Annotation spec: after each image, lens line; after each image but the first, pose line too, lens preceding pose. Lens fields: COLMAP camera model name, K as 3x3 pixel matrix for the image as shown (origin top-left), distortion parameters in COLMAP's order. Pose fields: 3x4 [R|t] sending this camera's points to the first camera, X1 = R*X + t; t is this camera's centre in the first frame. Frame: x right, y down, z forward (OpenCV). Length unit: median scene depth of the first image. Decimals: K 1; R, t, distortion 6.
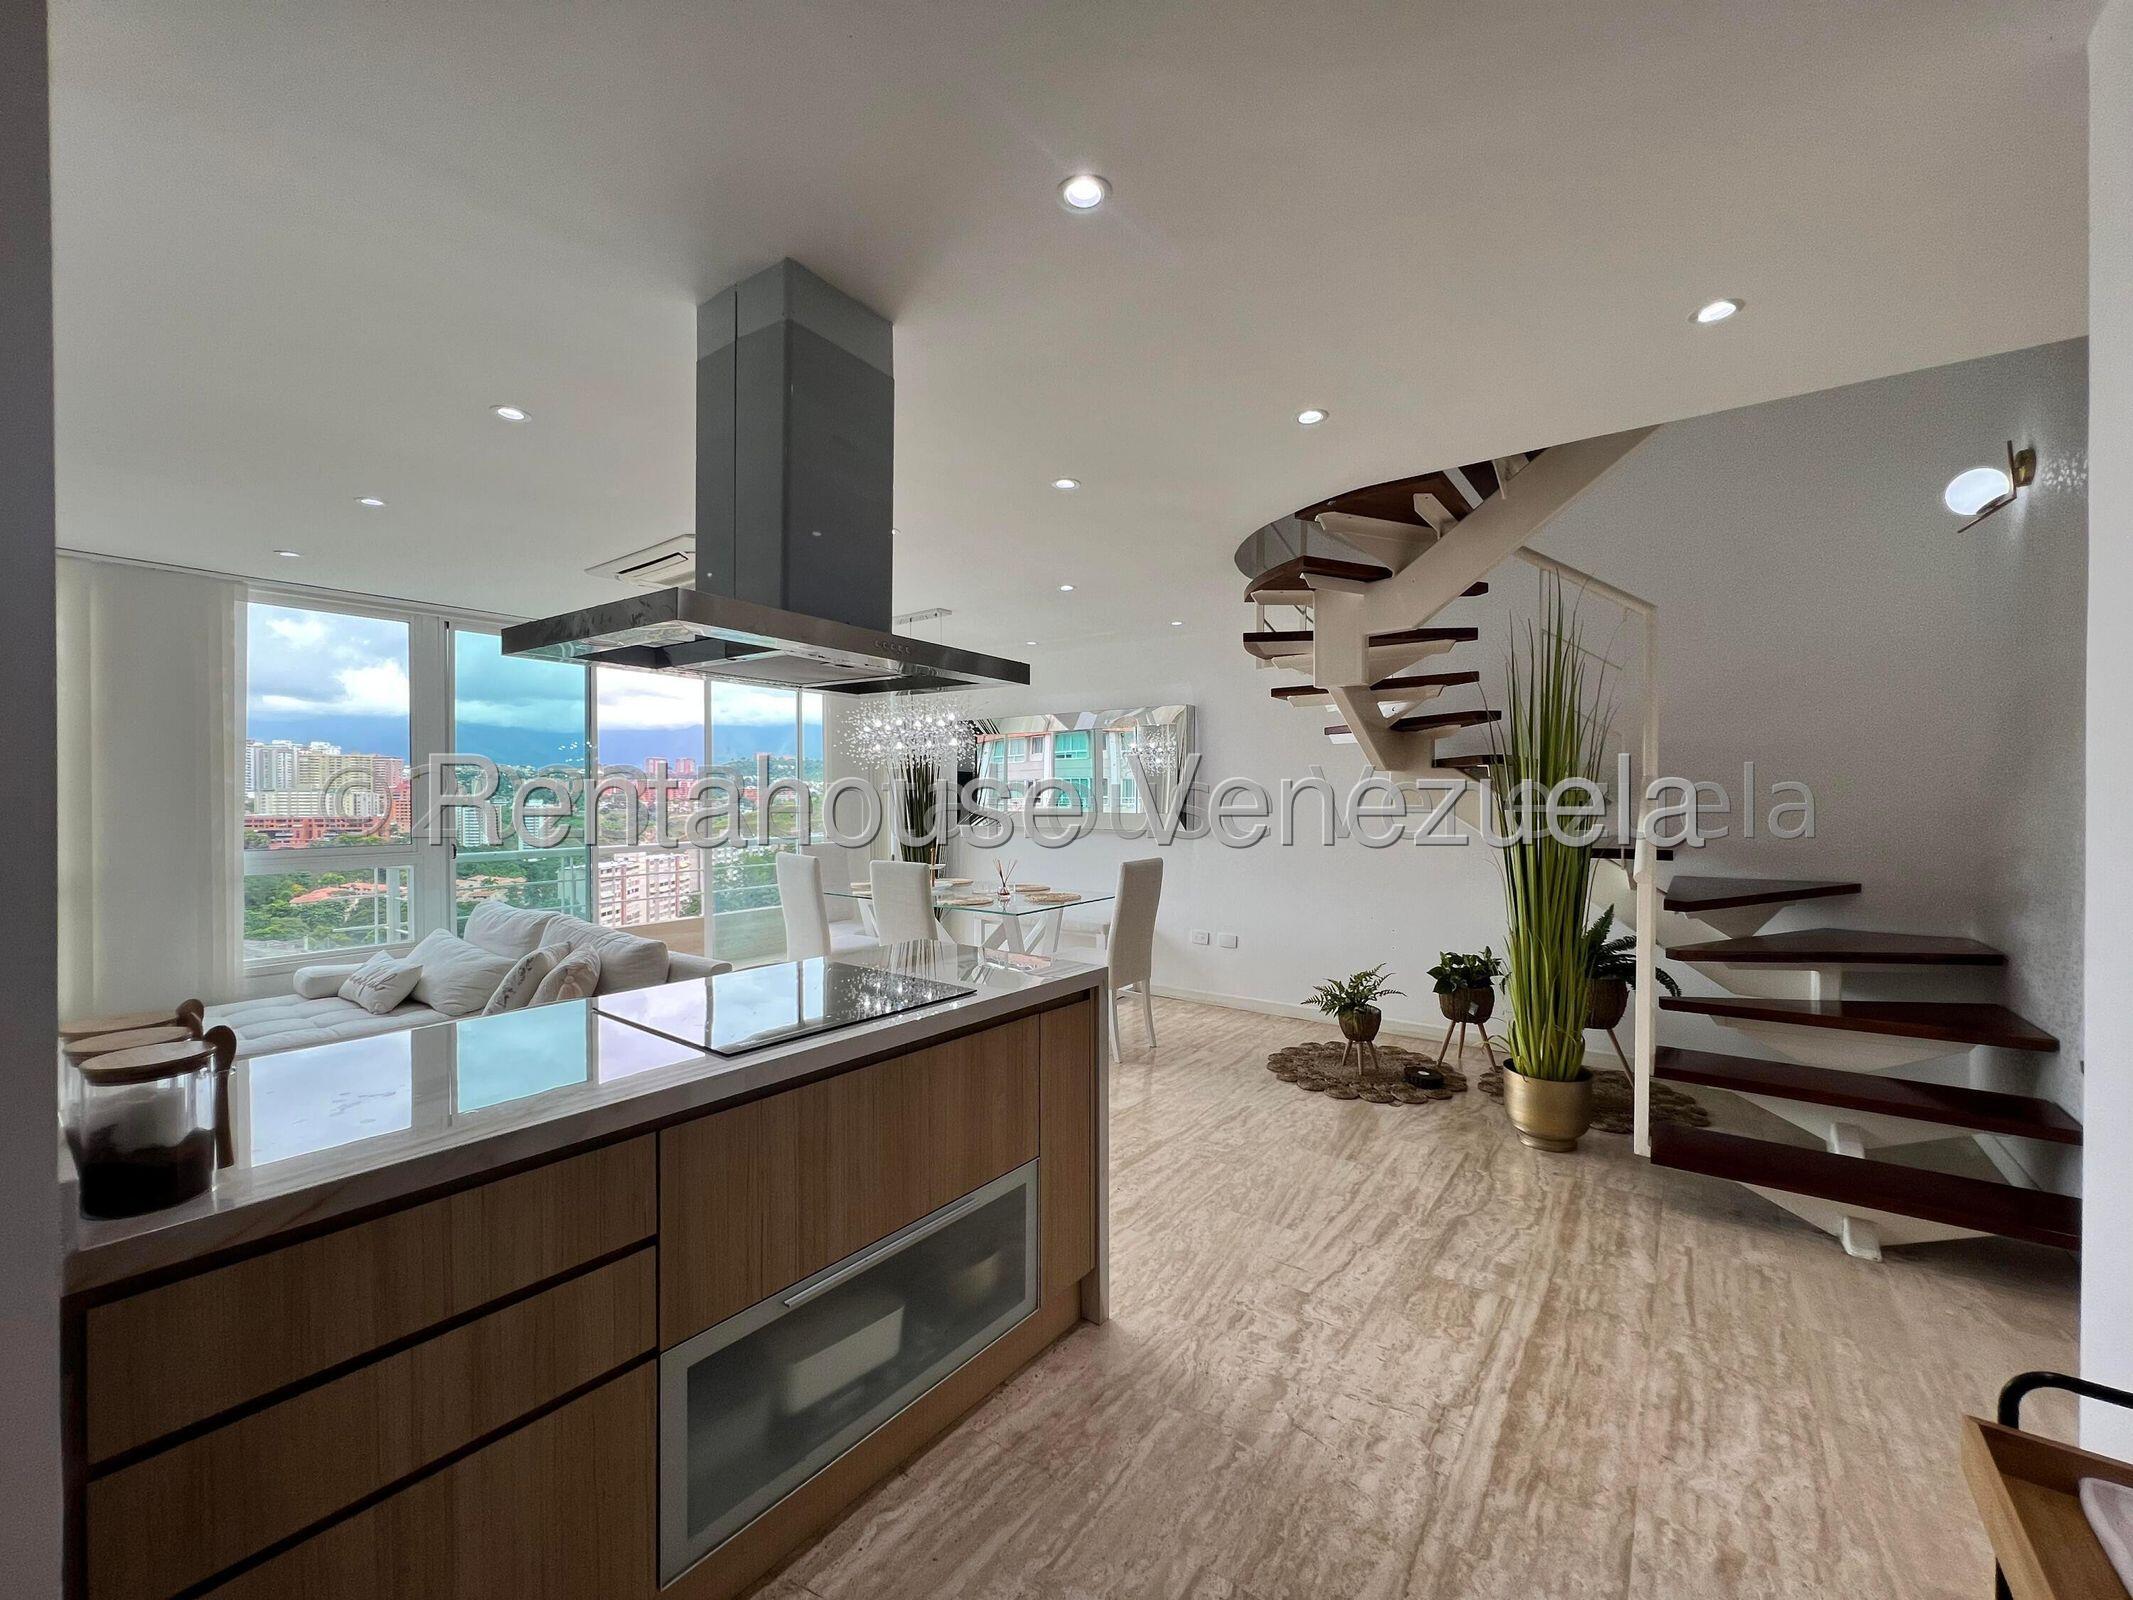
lens RADIAL K [[856.9, 0, 1064.5], [0, 856.9, 795.9], [0, 0, 1]] dist [-0.001836, 0.000823]
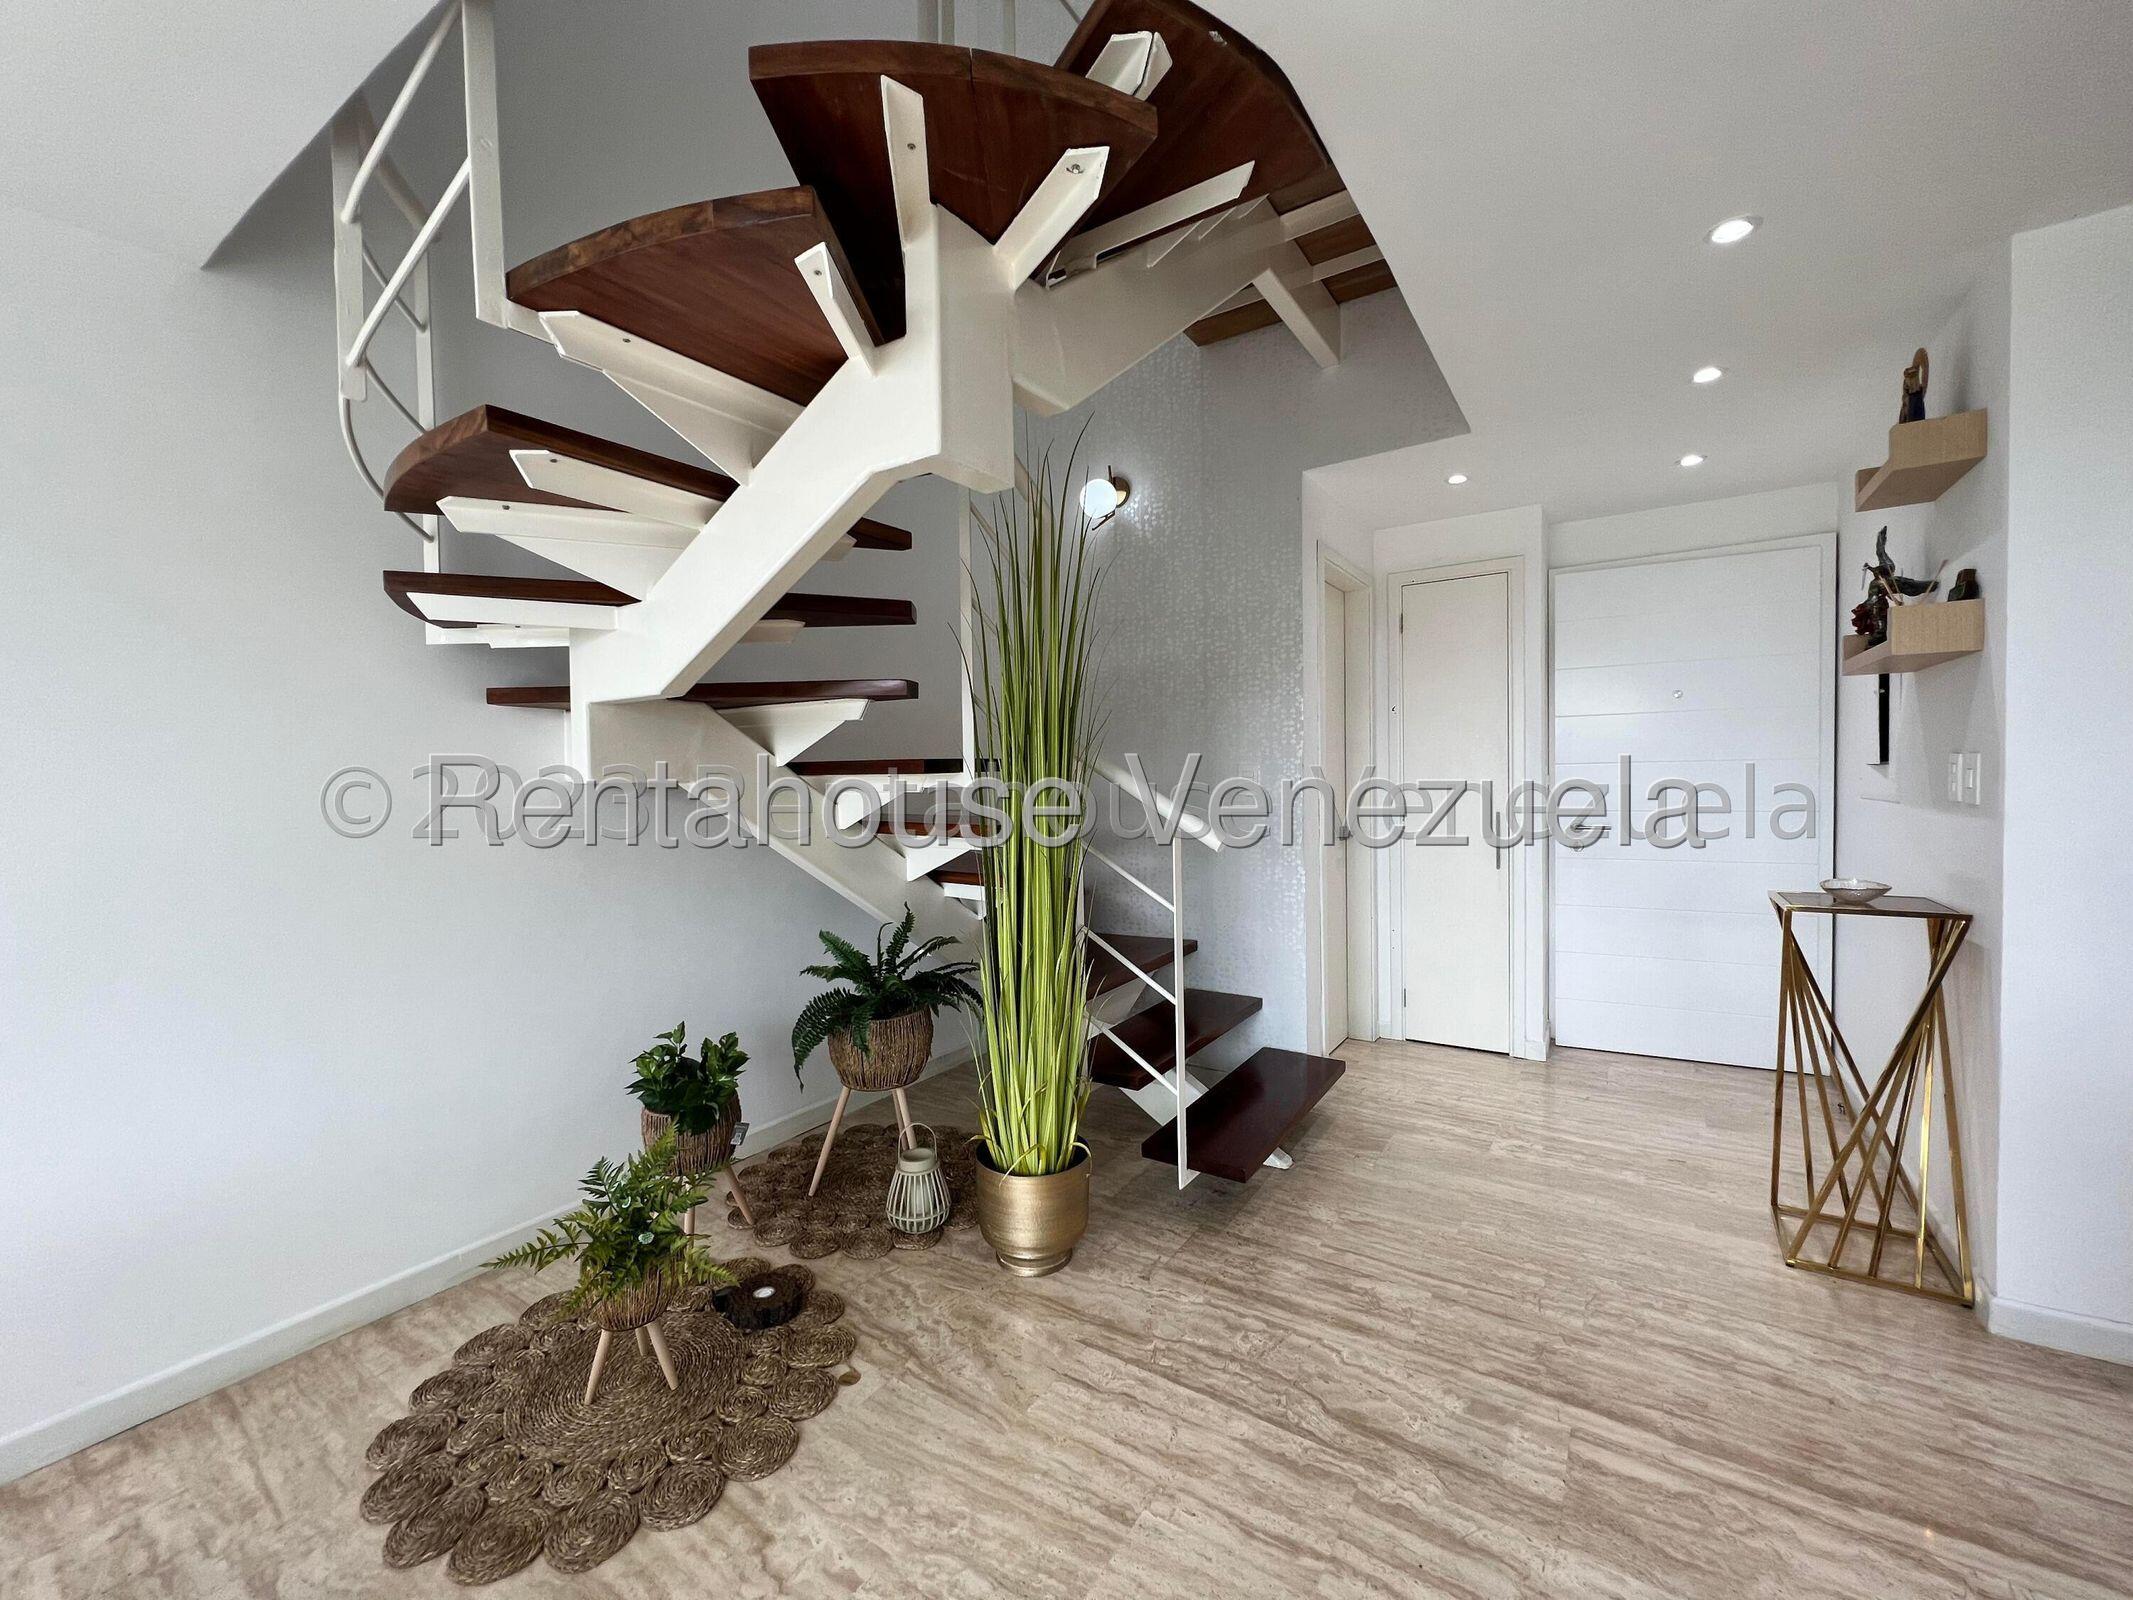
lens RADIAL K [[856.9, 0, 1063.2], [0, 856.9, 799.7], [0, 0, 1]] dist [-0.001836, 0.000823]
pose [[-0.043611, -0.028966, 0.998629, -0.118334], [0.022902, 0.999288, 0.029986, 0.021485], [-0.998786, 0.024179, -0.042916, 1.059653]]
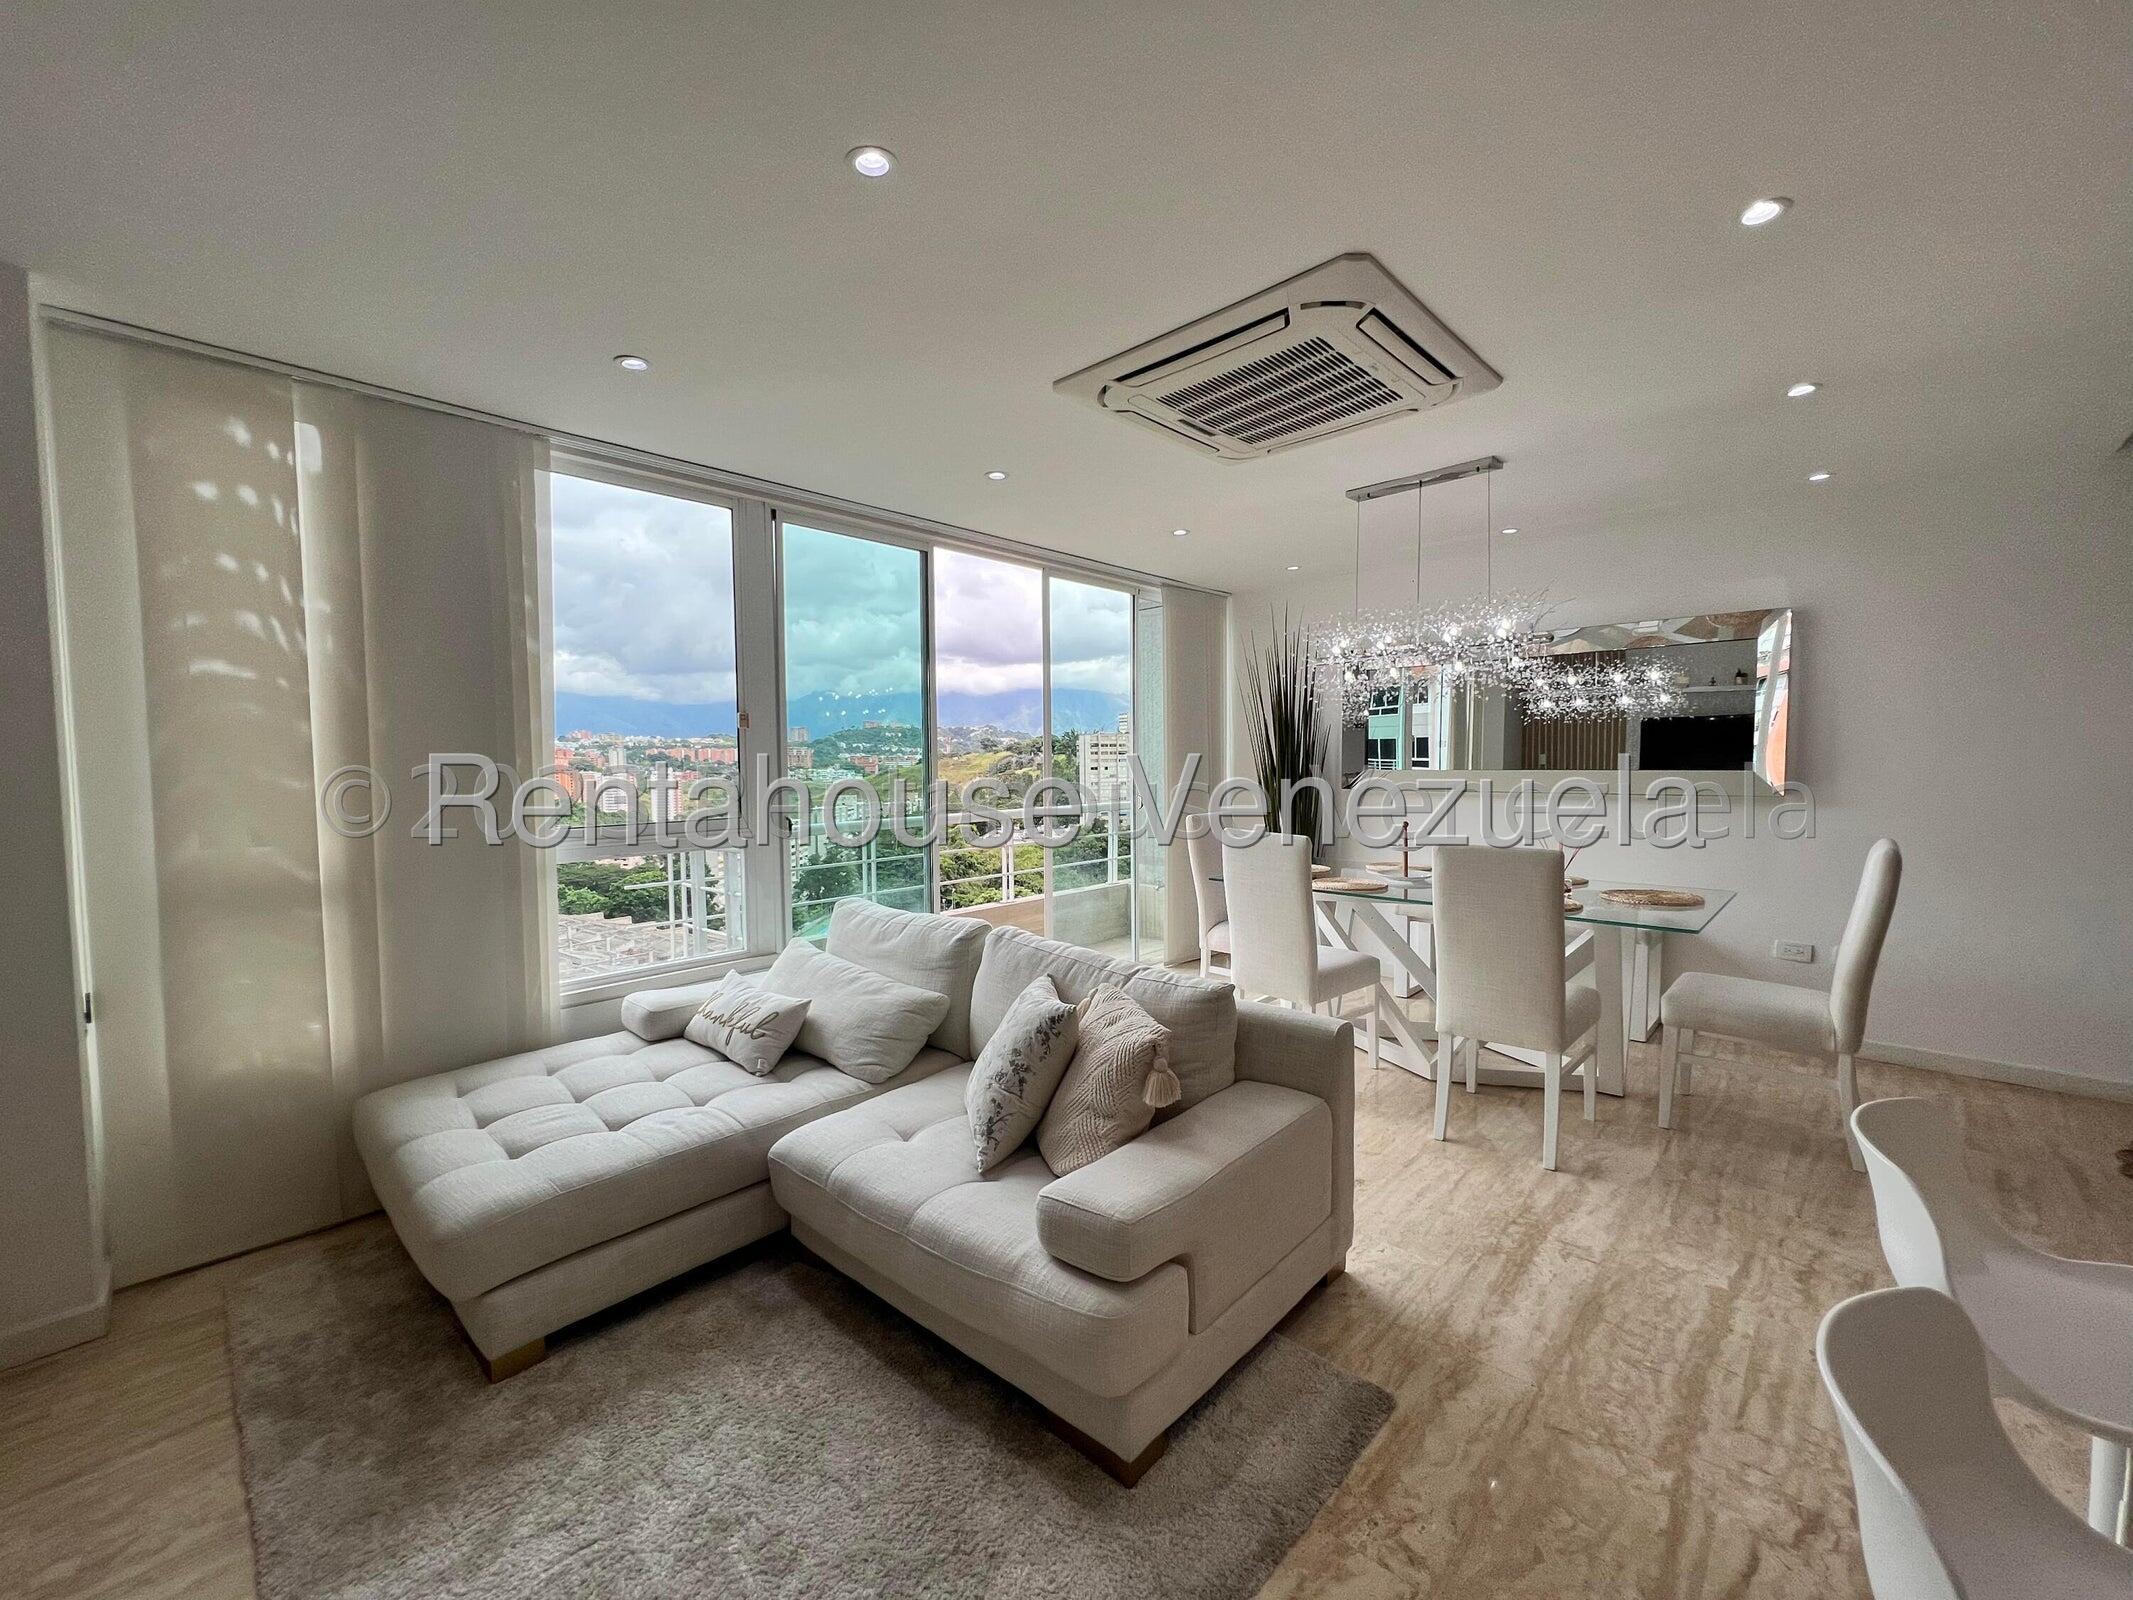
lens RADIAL K [[856.9, 0, 1064.1], [0, 856.9, 799.6], [0, 0, 1]] dist [-0.001836, 0.000823]
pose [[0.993048, -0.003721, -0.117649, -0.600877], [0.009129, 0.998924, 0.045461, 0.013926], [0.117353, -0.046219, 0.992014, 0.460858]]
